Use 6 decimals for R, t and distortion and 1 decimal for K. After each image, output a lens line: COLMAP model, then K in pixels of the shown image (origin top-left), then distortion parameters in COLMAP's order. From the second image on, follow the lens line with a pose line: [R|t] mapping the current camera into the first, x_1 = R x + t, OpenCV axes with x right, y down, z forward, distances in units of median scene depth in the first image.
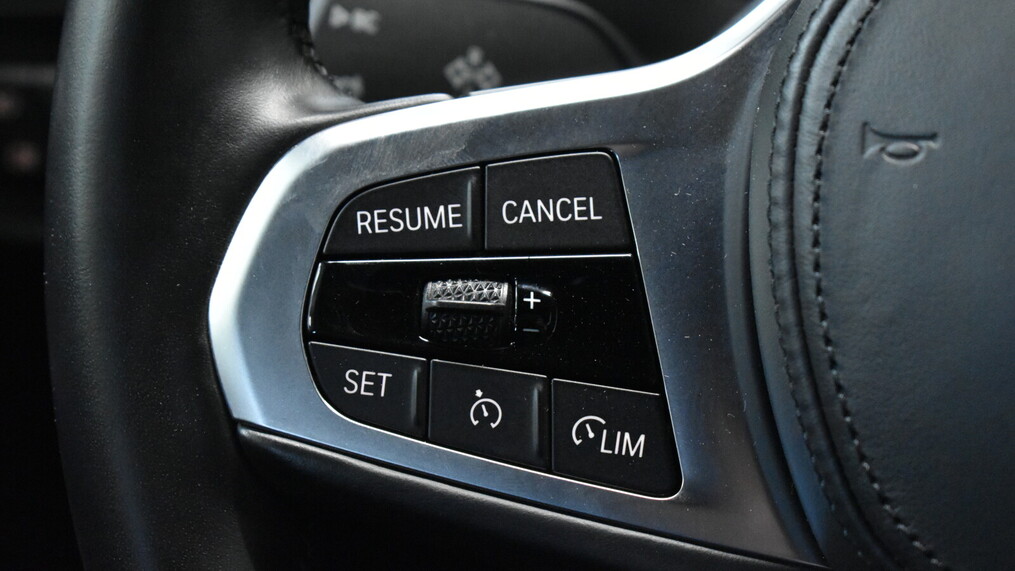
lens RADIAL K [[2470.8, 0, 507.1], [0, 2470.8, 285.6], [0, 0, 1]] dist [-0.058229, 0.000000]
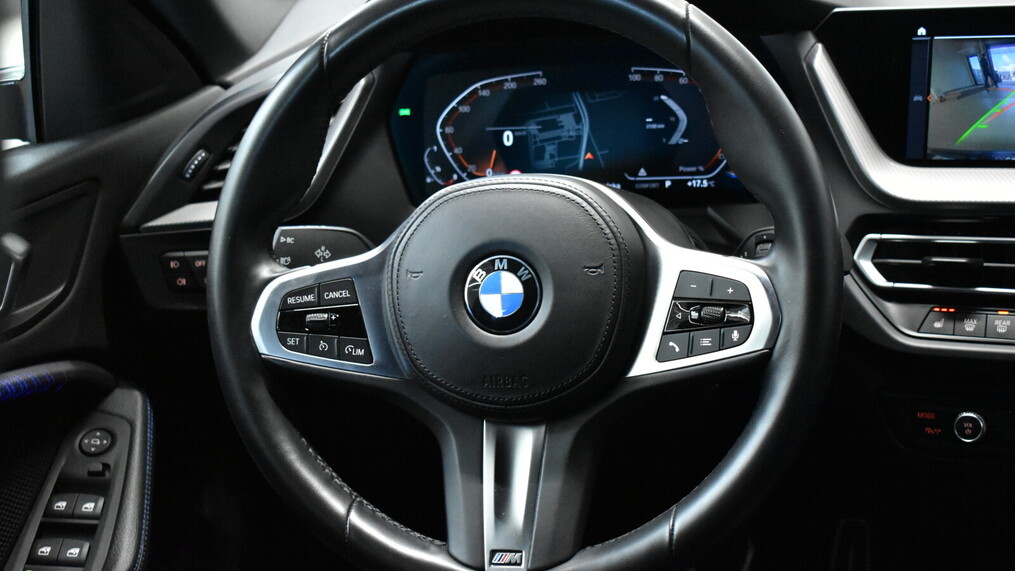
lens RADIAL K [[1675.2, 0, 508.5], [0, 1675.2, 285.6], [0, 0, 1]] dist [0.060983, 0.000000]
pose [[0.997203, -0.065686, 0.035649, 0.196479], [0.066325, 0.997652, -0.017059, 0.019200], [-0.034445, 0.019376, 0.999219, -1.687528]]
